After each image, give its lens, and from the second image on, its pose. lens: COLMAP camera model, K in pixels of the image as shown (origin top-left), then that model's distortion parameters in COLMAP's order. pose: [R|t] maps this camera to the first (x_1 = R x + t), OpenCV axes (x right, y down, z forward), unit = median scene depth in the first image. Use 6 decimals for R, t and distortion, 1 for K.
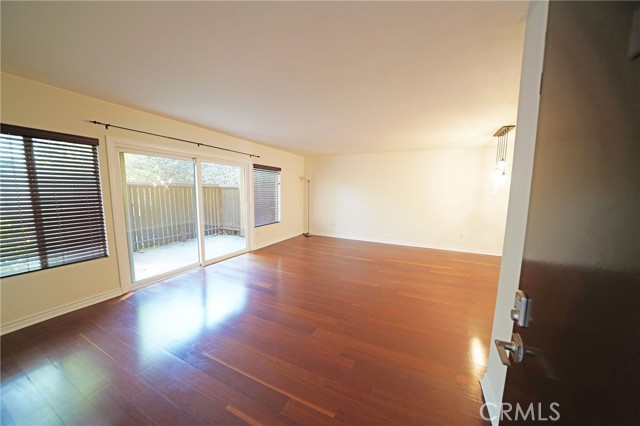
lens RADIAL K [[219.4, 0, 320.4], [0, 219.4, 217.0], [0, 0, 1]] dist [-0.022249, -0.000004]
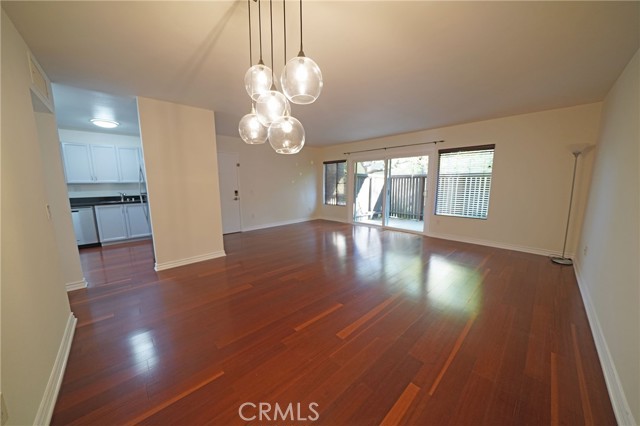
lens RADIAL K [[219.4, 0, 320.4], [0, 219.4, 217.0], [0, 0, 1]] dist [-0.022249, -0.000004]
pose [[-0.361114, 0.134800, -0.922727, 0.837479], [-0.107638, 0.976858, 0.184832, -0.071815], [0.926289, 0.166066, -0.338247, 0.889494]]
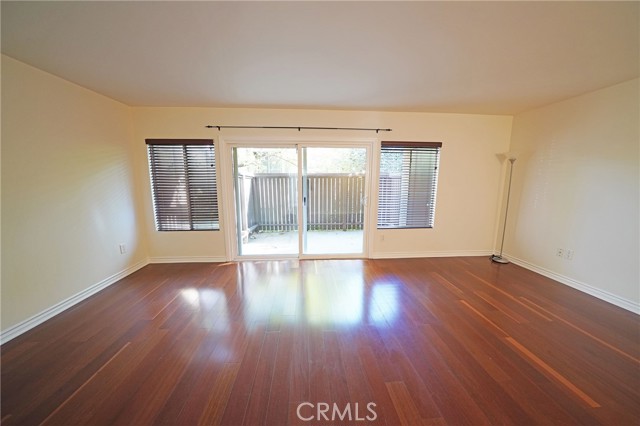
lens RADIAL K [[219.4, 0, 320.4], [0, 219.4, 217.0], [0, 0, 1]] dist [-0.022249, -0.000004]
pose [[0.491327, 0.133643, -0.860661, 0.247301], [-0.098980, 0.990324, 0.097272, -0.047694], [0.865333, 0.037396, 0.499801, 0.475099]]
